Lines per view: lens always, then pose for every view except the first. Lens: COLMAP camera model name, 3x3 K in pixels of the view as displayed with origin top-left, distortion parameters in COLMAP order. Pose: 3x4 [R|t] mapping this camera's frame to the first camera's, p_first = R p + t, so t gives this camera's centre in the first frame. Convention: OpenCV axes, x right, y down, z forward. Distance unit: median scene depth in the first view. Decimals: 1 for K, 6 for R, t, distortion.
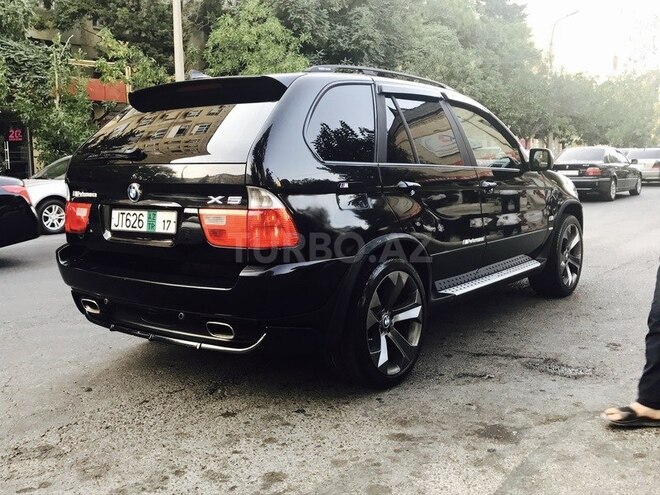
lens RADIAL K [[663.5, 0, 330.0], [0, 663.5, 247.5], [0, 0, 1]] dist [0.010752, 0.001447]
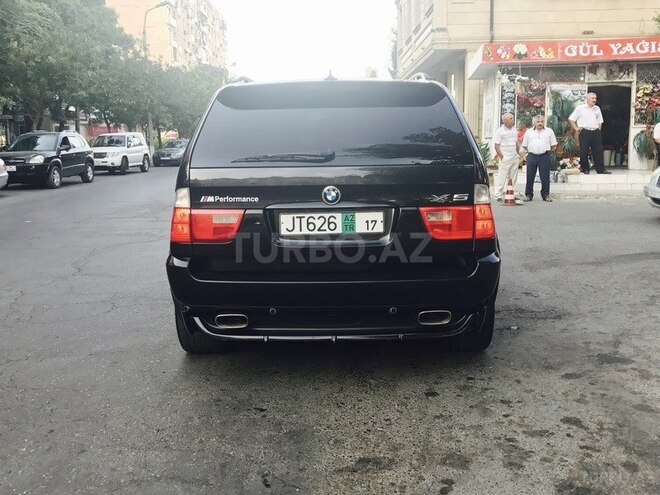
lens RADIAL K [[663.5, 0, 330.0], [0, 663.5, 247.5], [0, 0, 1]] dist [0.010752, 0.001447]
pose [[0.797878, -0.090013, 0.596061, -0.980627], [0.077434, 0.995901, 0.046742, -0.056472], [-0.597825, 0.008861, 0.801577, 0.239772]]
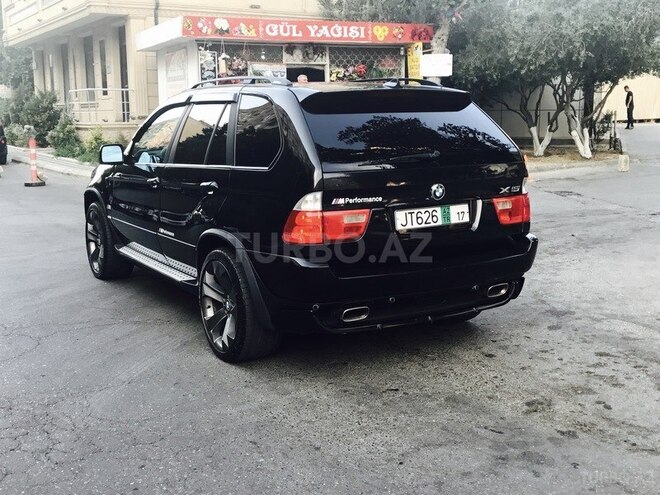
lens RADIAL K [[793.6, 0, 330.0], [0, 793.6, 247.5], [0, 0, 1]] dist [0.138927, -0.448494]
pose [[0.360118, -0.143095, 0.921867, -1.788785], [0.121762, 0.986923, 0.105628, -0.170171], [-0.924927, 0.074209, 0.372832, 0.743857]]
